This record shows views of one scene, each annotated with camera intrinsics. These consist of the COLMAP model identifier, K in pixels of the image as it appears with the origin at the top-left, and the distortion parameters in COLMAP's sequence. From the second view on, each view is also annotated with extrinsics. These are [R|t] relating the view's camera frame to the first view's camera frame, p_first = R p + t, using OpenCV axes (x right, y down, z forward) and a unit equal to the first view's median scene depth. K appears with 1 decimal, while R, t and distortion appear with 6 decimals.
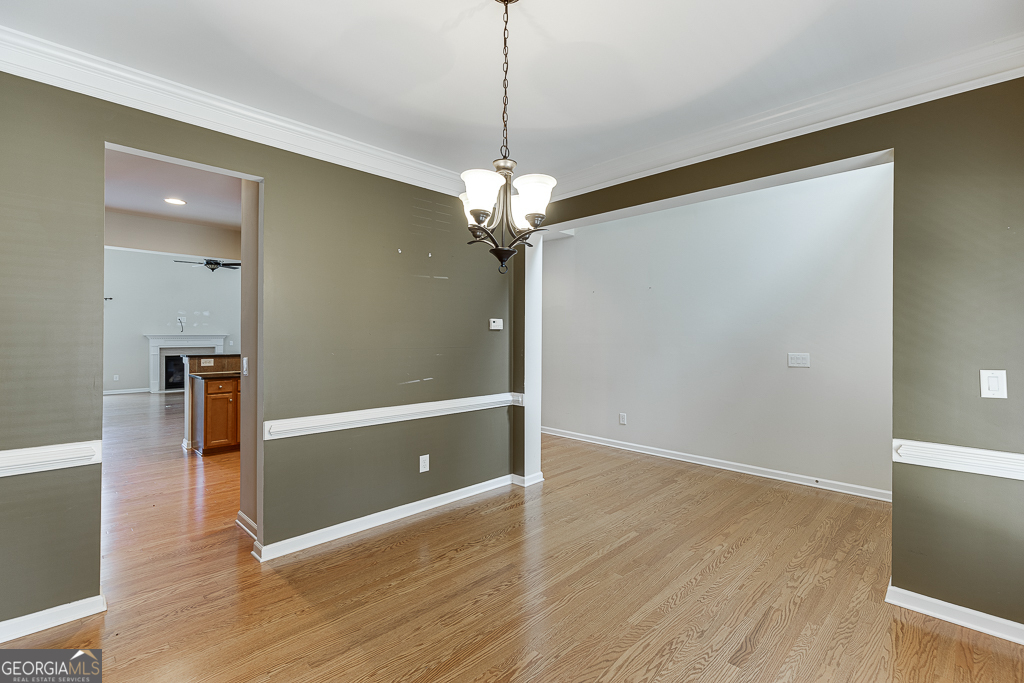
lens RADIAL K [[458.7, 0, 516.5], [0, 458.7, 339.1], [0, 0, 1]] dist [0.011730, -0.002367]
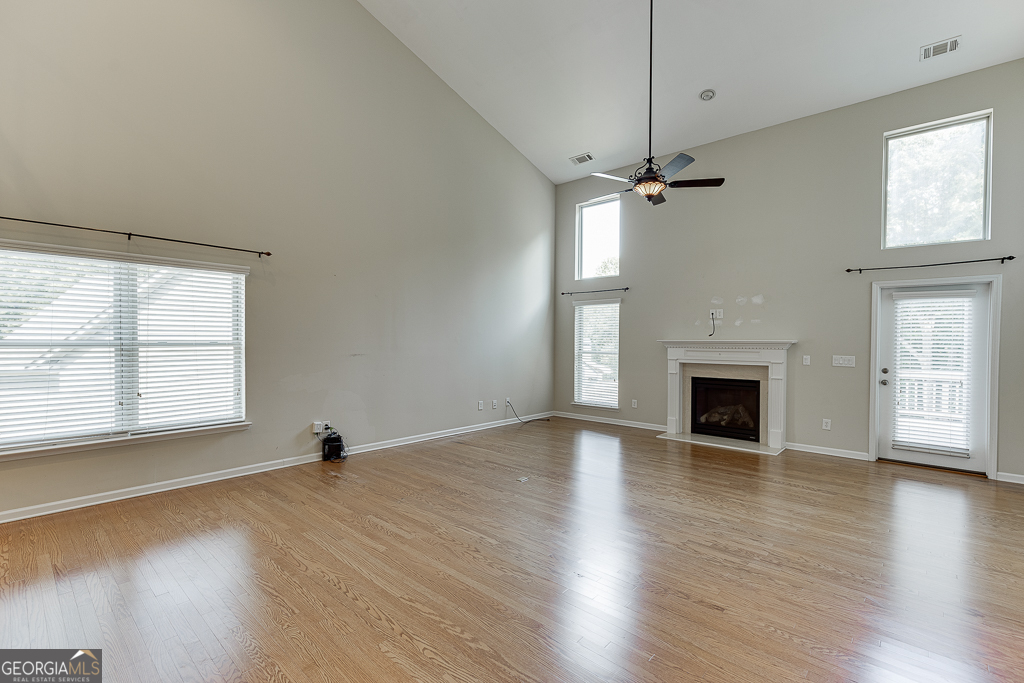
lens RADIAL K [[458.7, 0, 521.6], [0, 458.7, 343.7], [0, 0, 1]] dist [0.011730, -0.002367]
pose [[0.057239, 0.009077, -0.998319, -0.182155], [-0.005236, 0.999948, 0.008792, -0.010025], [0.998347, 0.004724, 0.057283, 0.741445]]
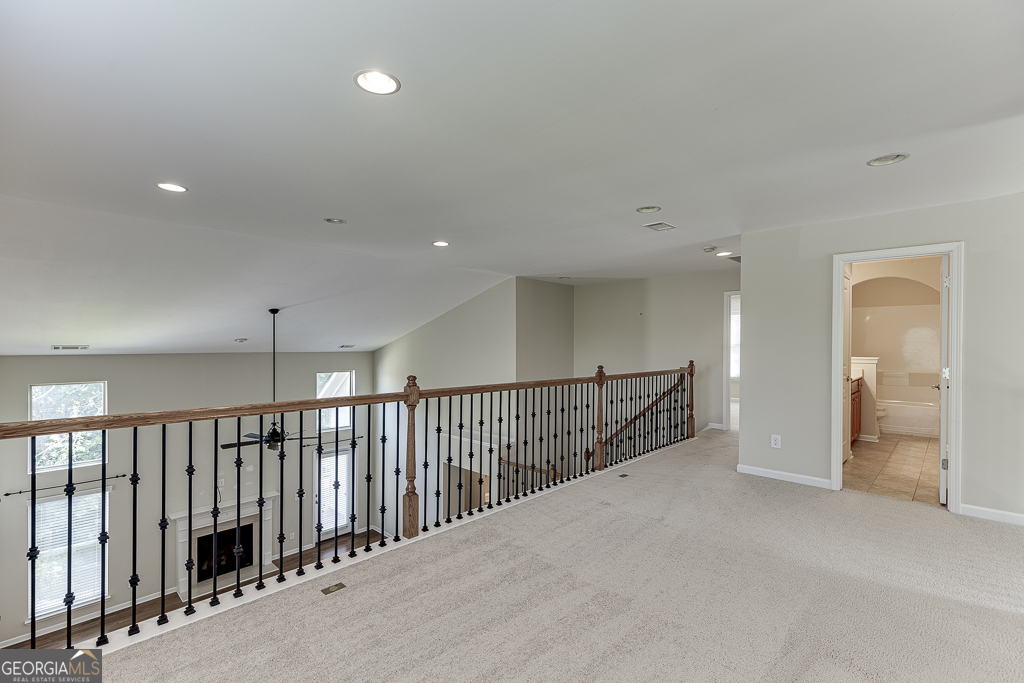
lens RADIAL K [[458.7, 0, 517.3], [0, 458.7, 345.4], [0, 0, 1]] dist [0.011730, -0.002367]
pose [[0.999881, 0.000139, 0.015434, -0.258222], [-0.000306, 0.999941, 0.010842, -0.277870], [-0.015431, -0.010846, 0.999822, 0.253589]]
